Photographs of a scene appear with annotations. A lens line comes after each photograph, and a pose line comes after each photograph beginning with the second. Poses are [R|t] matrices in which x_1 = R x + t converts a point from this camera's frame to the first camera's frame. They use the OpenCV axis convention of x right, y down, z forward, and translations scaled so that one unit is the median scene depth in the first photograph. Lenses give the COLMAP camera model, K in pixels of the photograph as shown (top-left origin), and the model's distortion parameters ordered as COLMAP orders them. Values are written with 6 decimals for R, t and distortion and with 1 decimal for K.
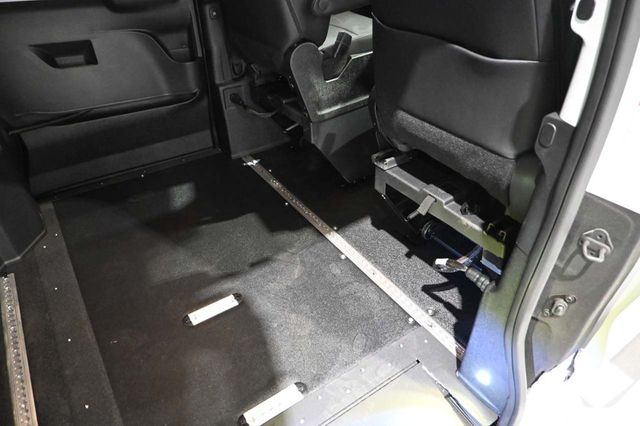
lens RADIAL K [[439.0, 0, 320.0], [0, 439.0, 213.0], [0, 0, 1]] dist [0.003185, 0.000436]
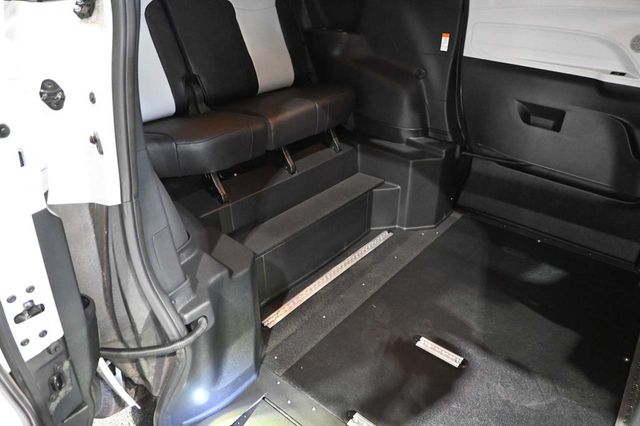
lens RADIAL K [[439.0, 0, 320.0], [0, 439.0, 213.0], [0, 0, 1]] dist [0.003185, 0.000436]
pose [[0.278506, 0.473140, -0.835806, 0.336634], [-0.577481, 0.777855, 0.247907, -0.114372], [0.767431, 0.413618, 0.489867, 0.099531]]
